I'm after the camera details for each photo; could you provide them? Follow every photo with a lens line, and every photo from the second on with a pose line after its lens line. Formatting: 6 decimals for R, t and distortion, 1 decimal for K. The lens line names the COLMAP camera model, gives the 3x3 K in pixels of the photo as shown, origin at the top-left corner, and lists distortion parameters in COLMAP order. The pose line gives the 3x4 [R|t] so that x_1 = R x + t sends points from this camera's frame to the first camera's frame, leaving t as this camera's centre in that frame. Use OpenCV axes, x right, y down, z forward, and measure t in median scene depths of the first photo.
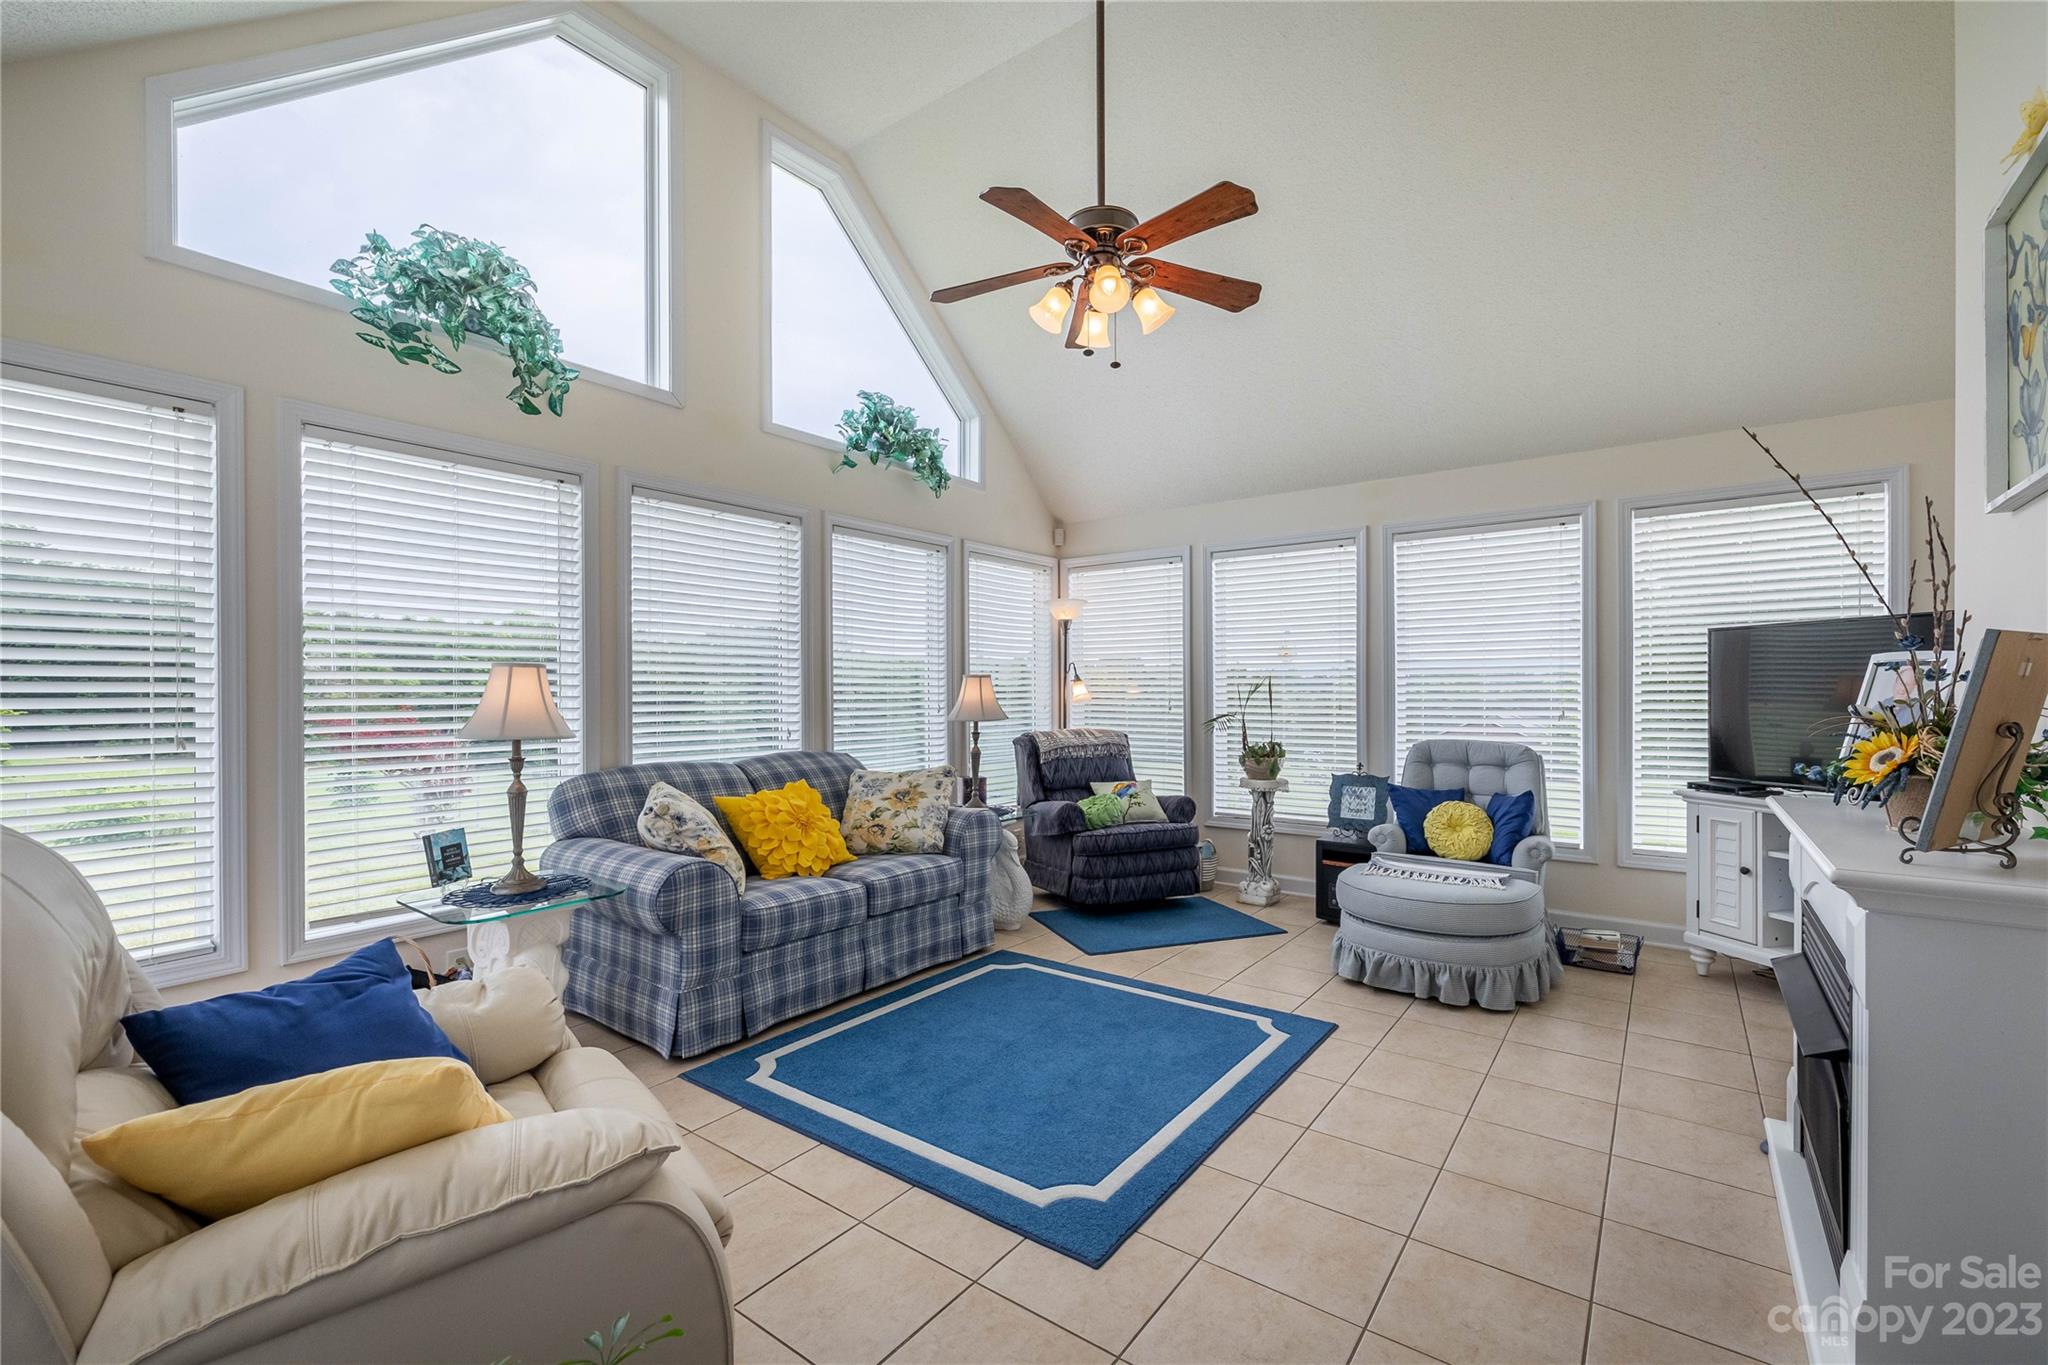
lens RADIAL K [[876.9, 0, 1026.0], [0, 876.9, 675.3], [0, 0, 1]] dist [0.008557, -0.000311]
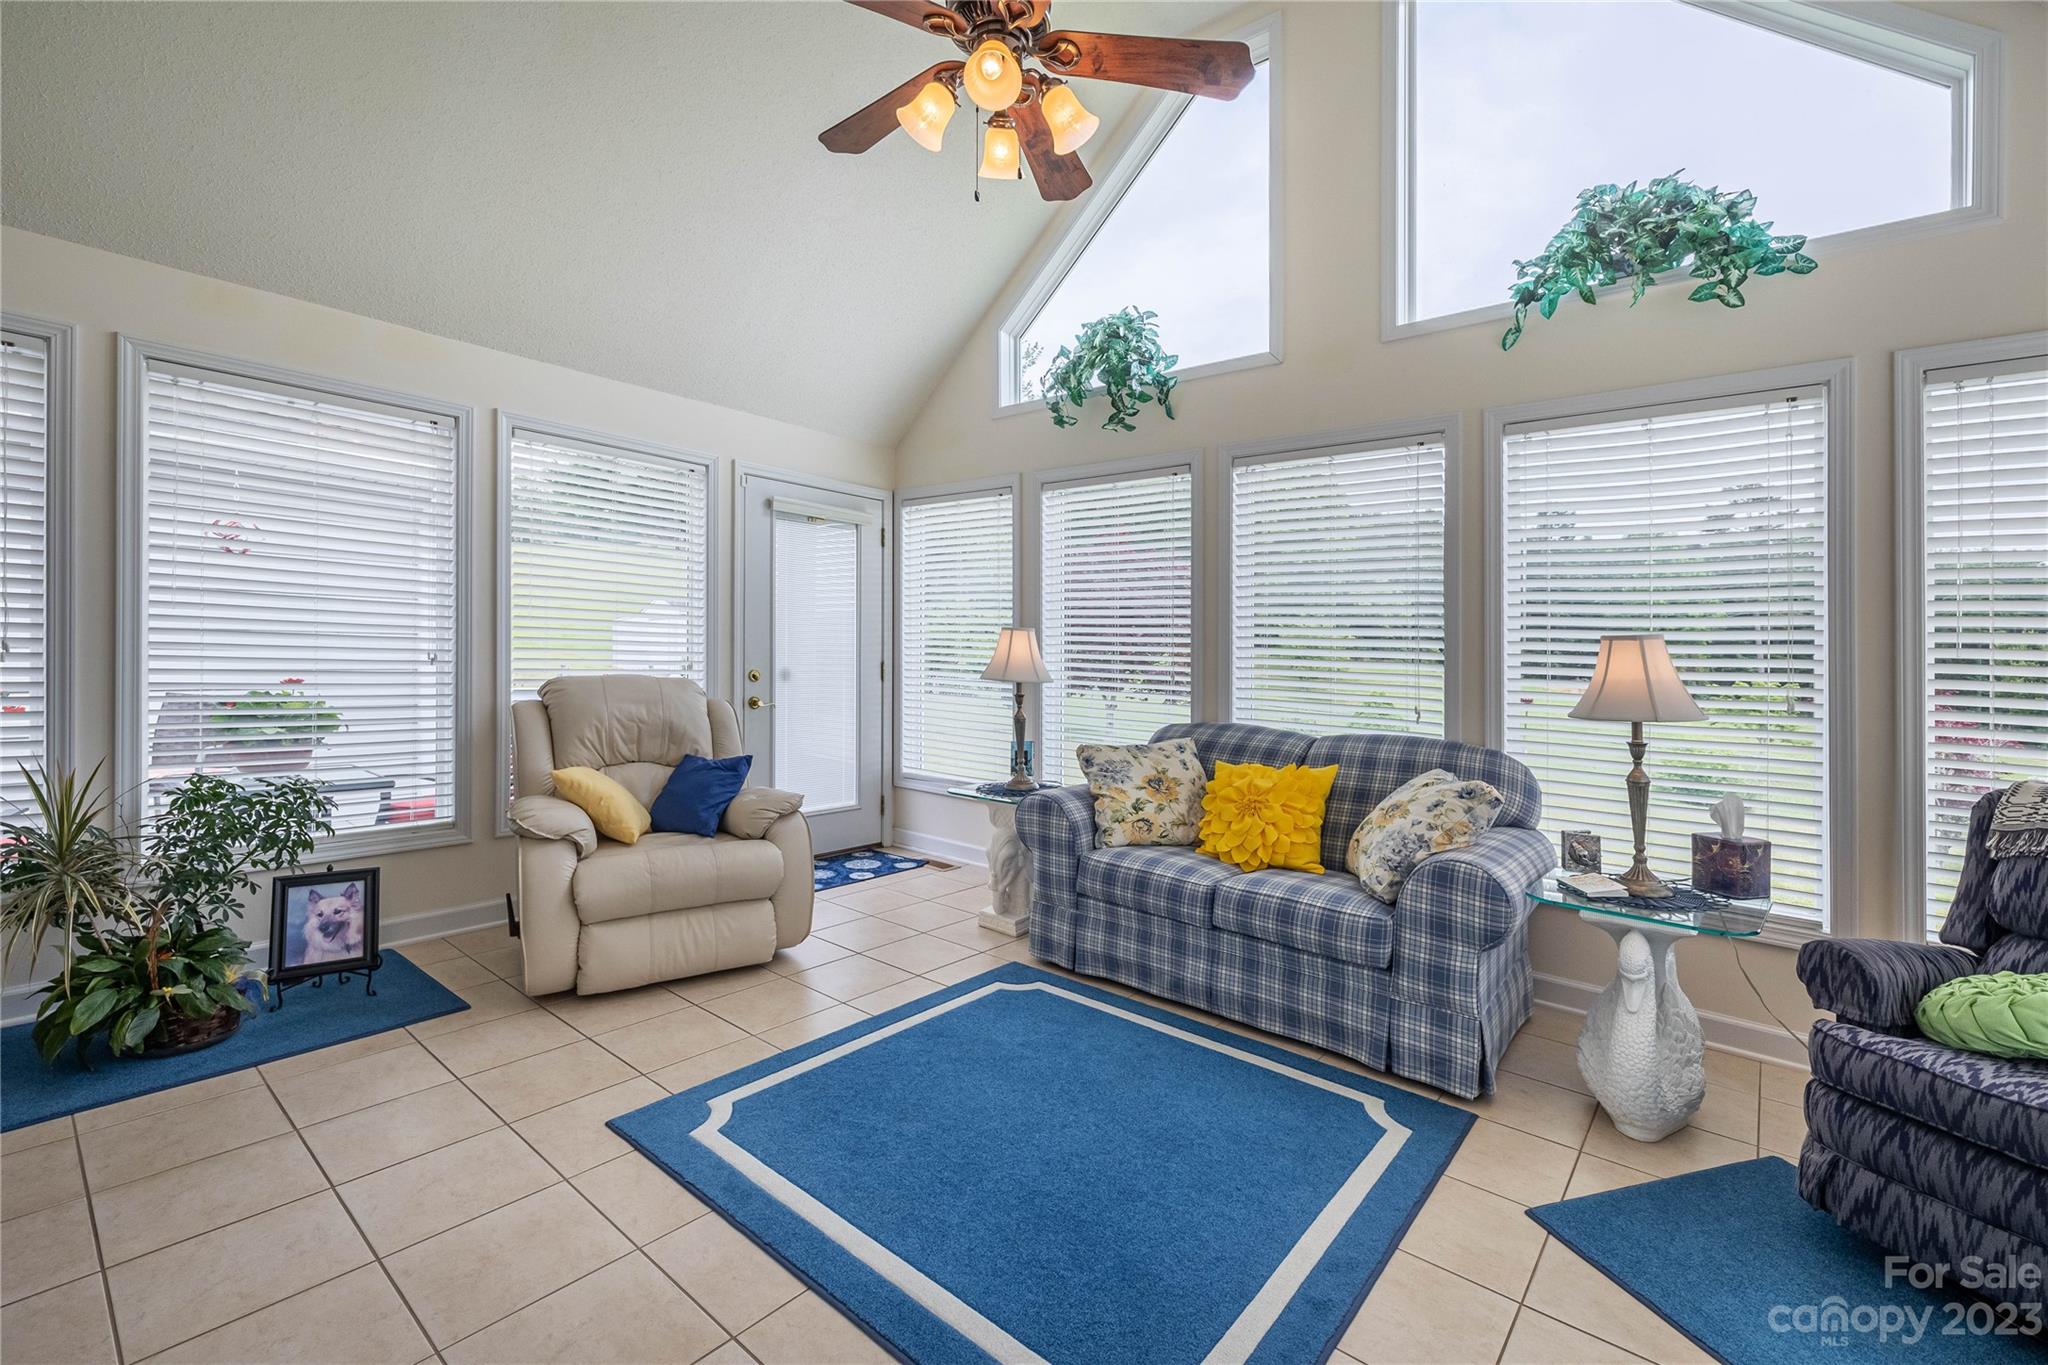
lens RADIAL K [[865.8, 0, 1023.9], [0, 865.8, 650.7], [0, 0, 1]] dist [0.001089, 0.000043]
pose [[-0.050710, 0.004347, -0.998704, 0.574636], [-0.012214, 0.999913, 0.004973, 0.012397], [0.998639, 0.012451, -0.050653, 0.764937]]
